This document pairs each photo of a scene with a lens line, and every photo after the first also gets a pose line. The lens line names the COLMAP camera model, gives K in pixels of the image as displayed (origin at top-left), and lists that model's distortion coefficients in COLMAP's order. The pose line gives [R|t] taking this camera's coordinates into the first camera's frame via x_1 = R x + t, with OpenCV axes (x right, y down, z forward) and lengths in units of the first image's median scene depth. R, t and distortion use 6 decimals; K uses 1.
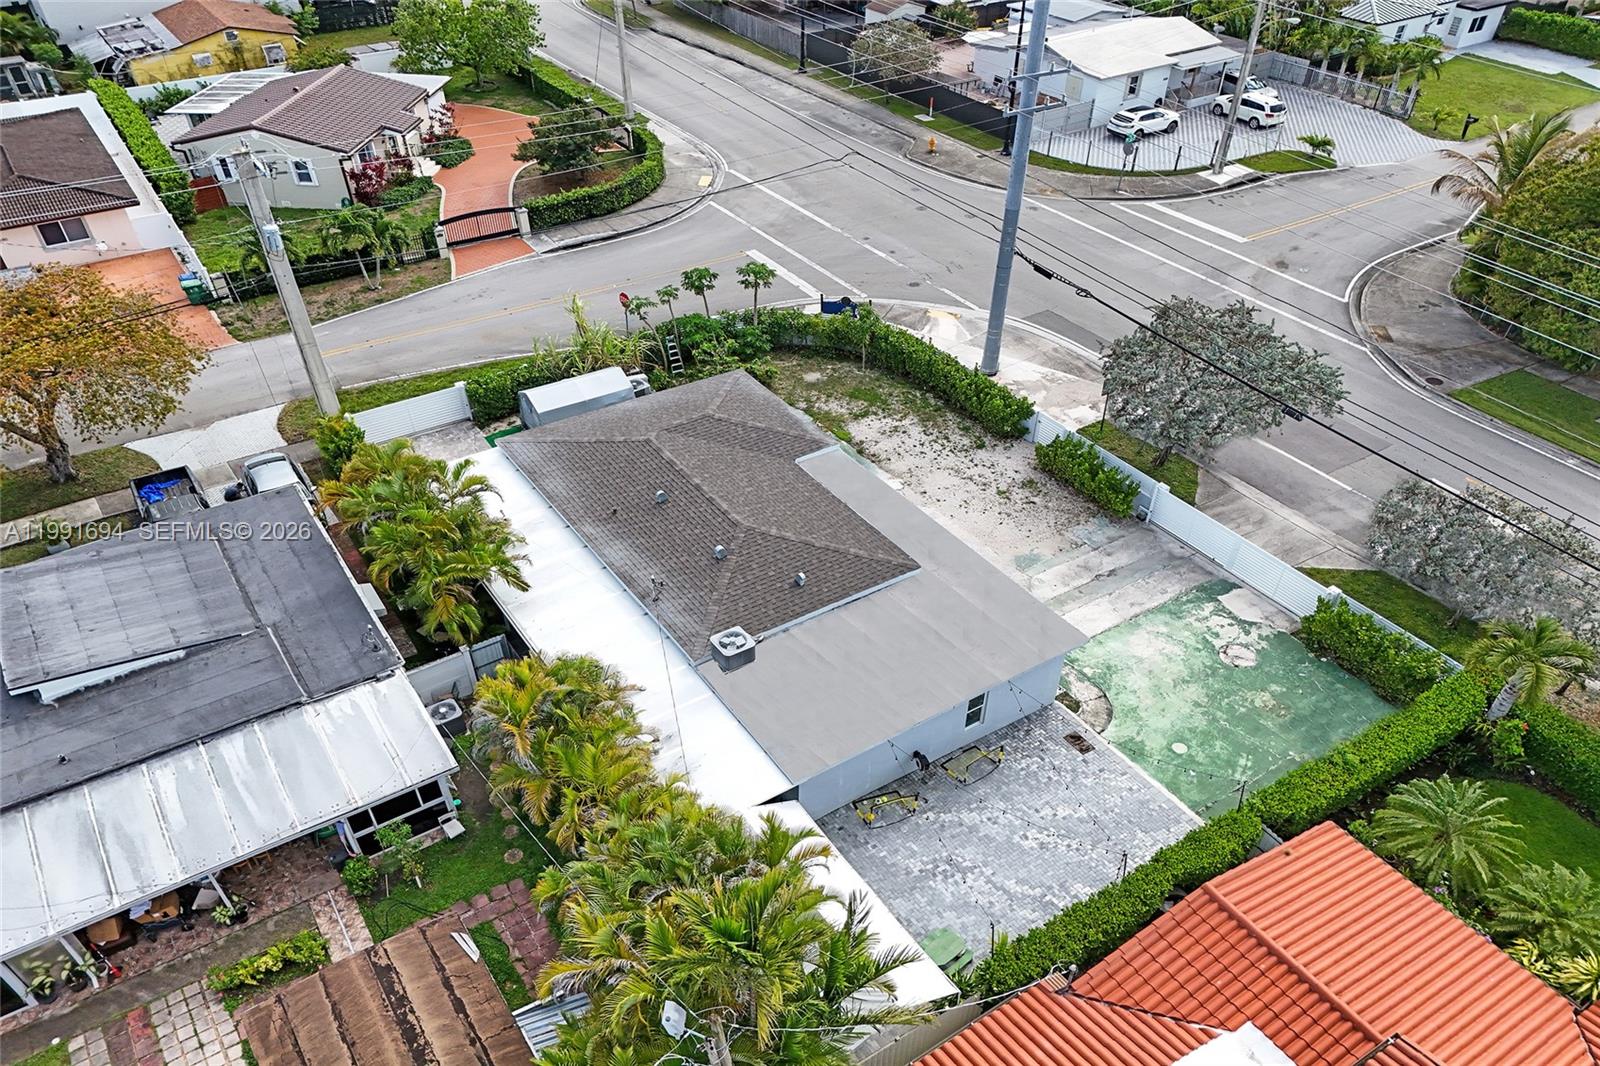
lens RADIAL K [[1199.7, 0, 800.5], [0, 1199.7, 609.2], [0, 0, 1]] dist [0.056448, -0.050968]
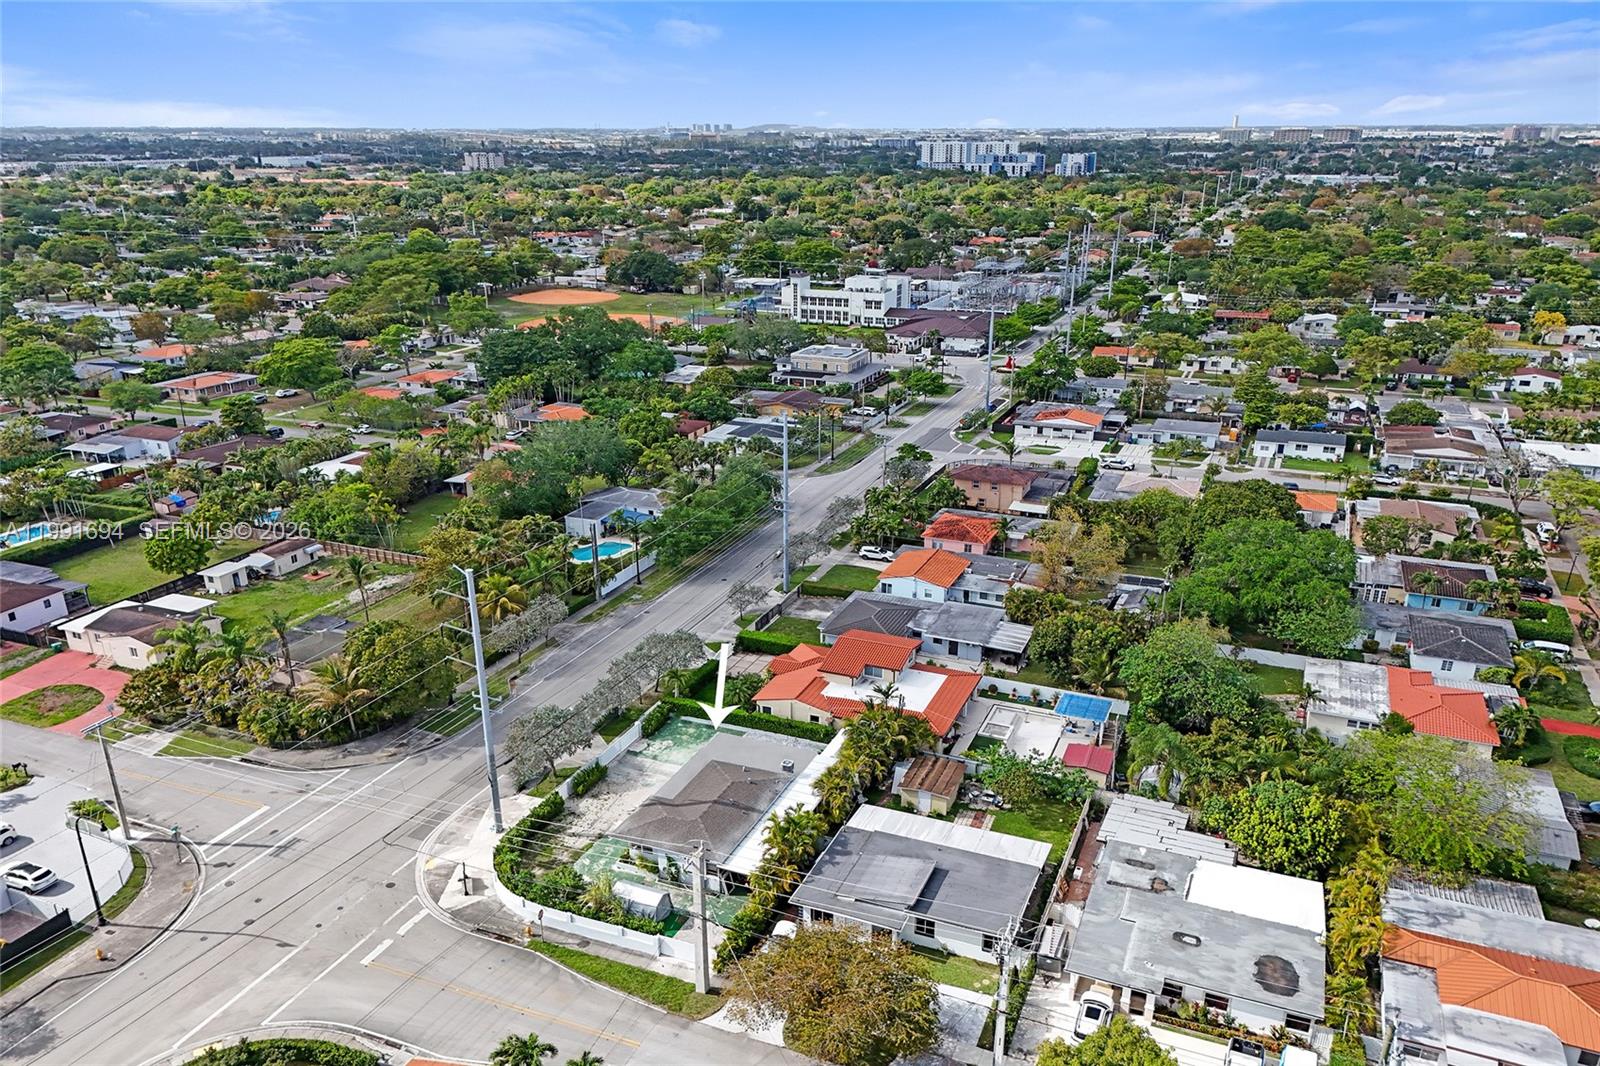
lens RADIAL K [[1185.7, 0, 800.0], [0, 1185.7, 533.0], [0, 0, 1]] dist [0.076962, -0.078286]
pose [[-0.555770, -0.260691, 0.789405, -1.867936], [0.516406, 0.635886, 0.573562, -1.675557], [-0.651494, 0.726422, -0.218784, 0.930886]]
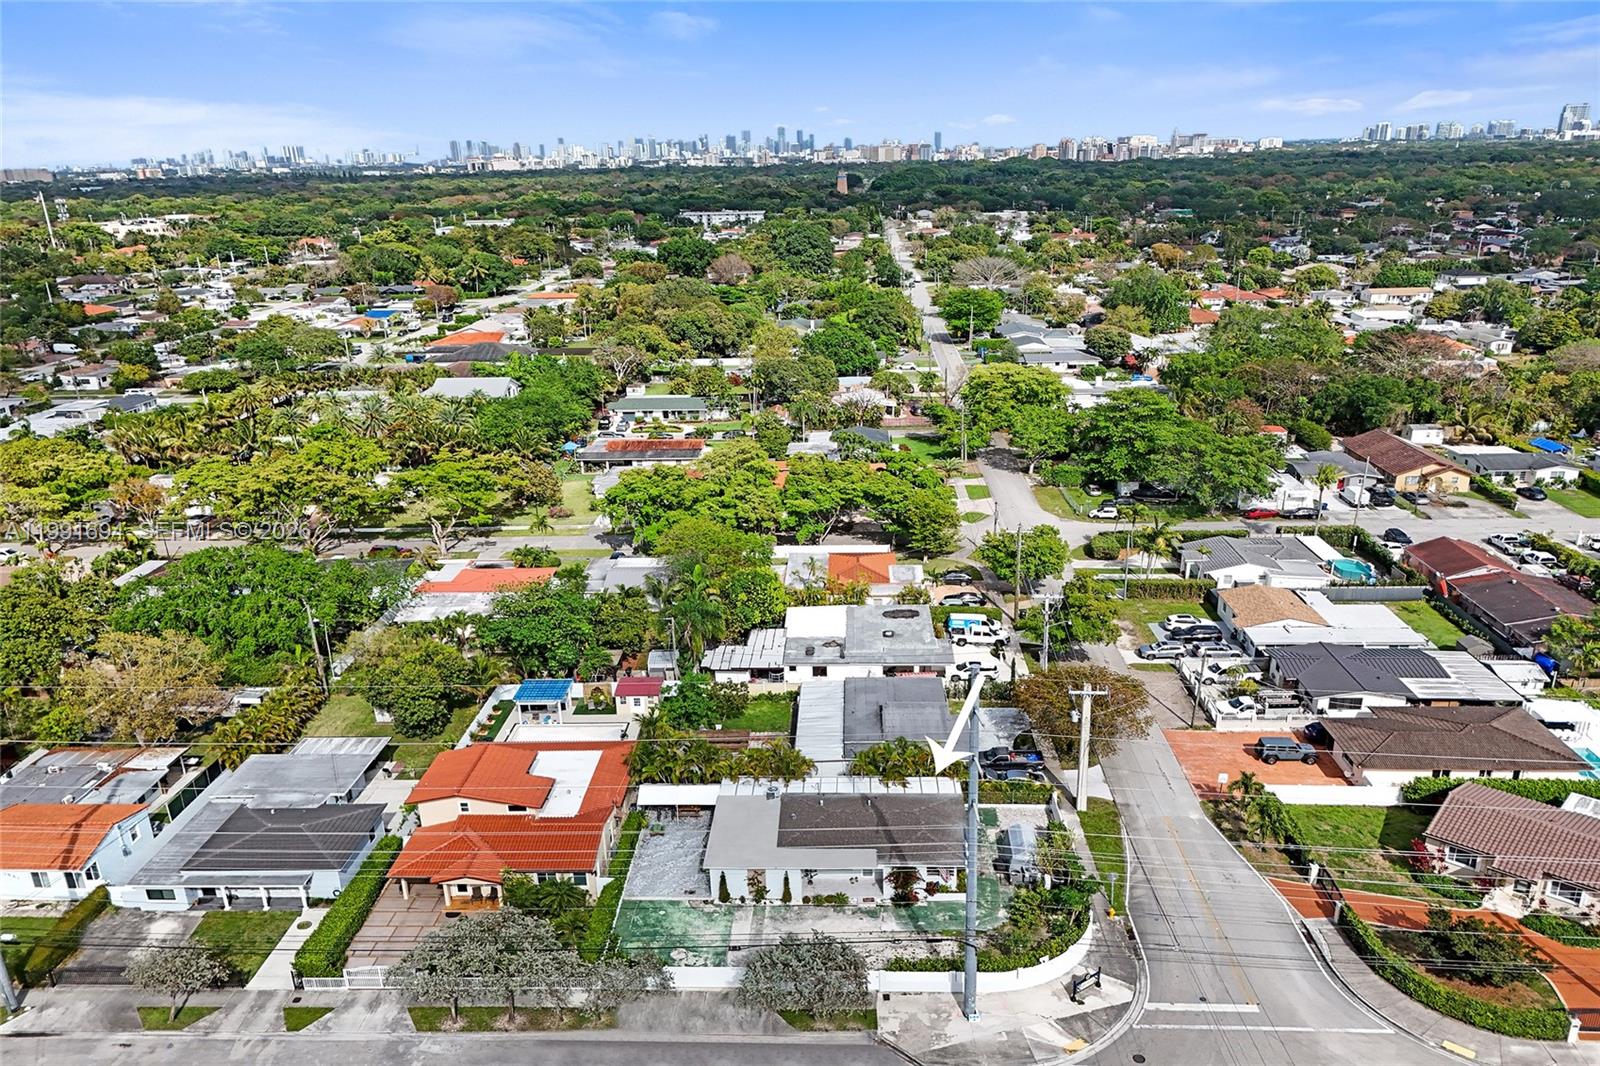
lens RADIAL K [[1205.4, 0, 807.2], [0, 1205.4, 520.1], [0, 0, 1]] dist [0.077433, -0.089332]
pose [[-0.587069, 0.248090, -0.770585, 1.524599], [-0.479750, 0.660103, 0.578017, -1.634531], [0.652066, 0.709024, -0.268504, 1.038957]]
